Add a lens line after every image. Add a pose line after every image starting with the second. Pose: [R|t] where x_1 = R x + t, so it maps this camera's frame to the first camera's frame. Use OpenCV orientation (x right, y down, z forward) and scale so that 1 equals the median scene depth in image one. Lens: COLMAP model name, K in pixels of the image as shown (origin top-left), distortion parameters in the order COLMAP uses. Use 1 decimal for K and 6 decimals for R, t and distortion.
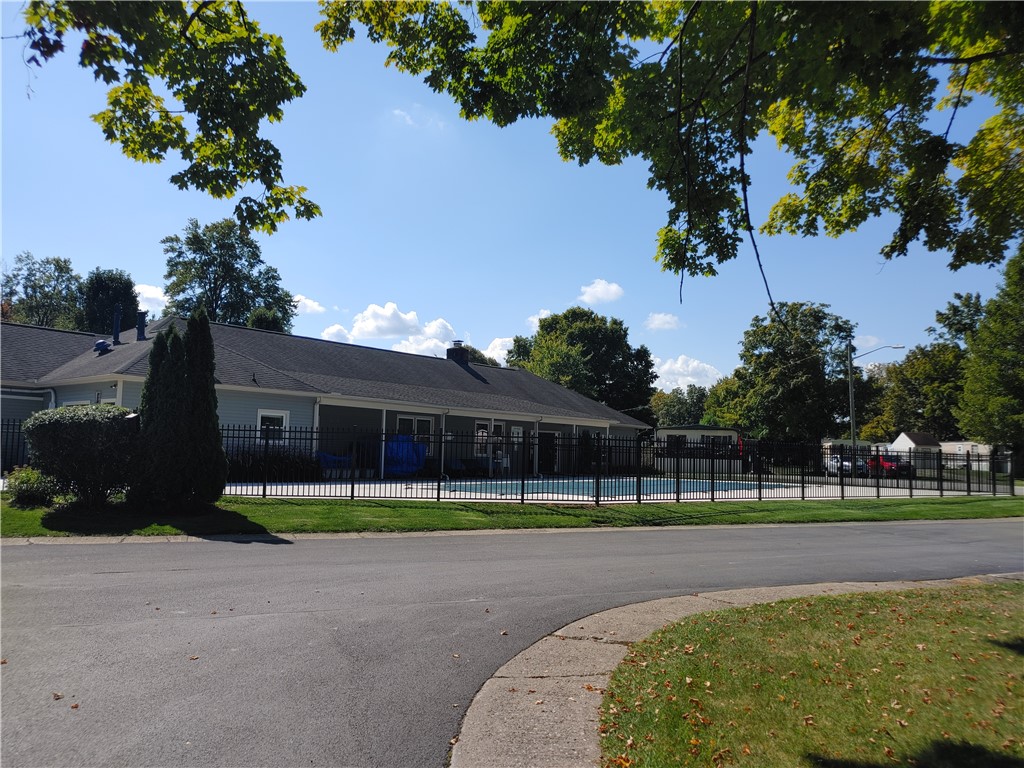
lens RADIAL K [[785.4, 0, 509.6], [0, 785.4, 397.6], [0, 0, 1]] dist [0.050844, -0.044386]
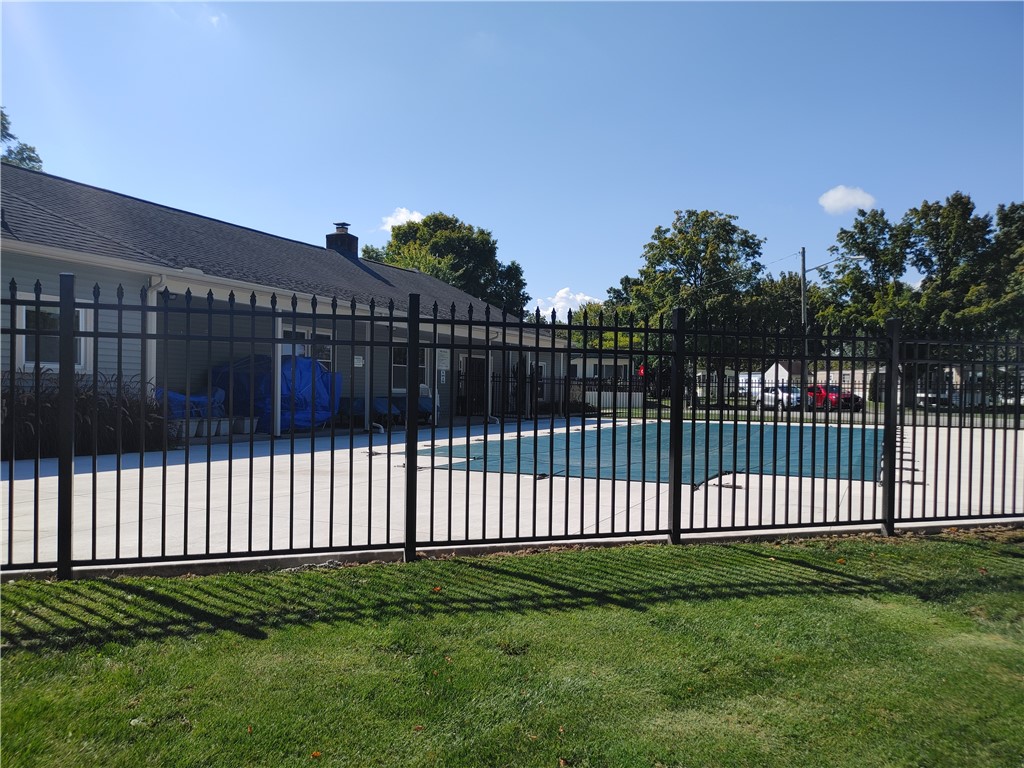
lens RADIAL K [[785.4, 0, 509.6], [0, 785.4, 397.6], [0, 0, 1]] dist [0.050844, -0.044386]
pose [[0.969383, -0.011564, 0.245280, -0.062237], [-0.009125, 0.996504, 0.083044, 0.013719], [-0.245383, -0.082739, 0.965889, 0.187150]]
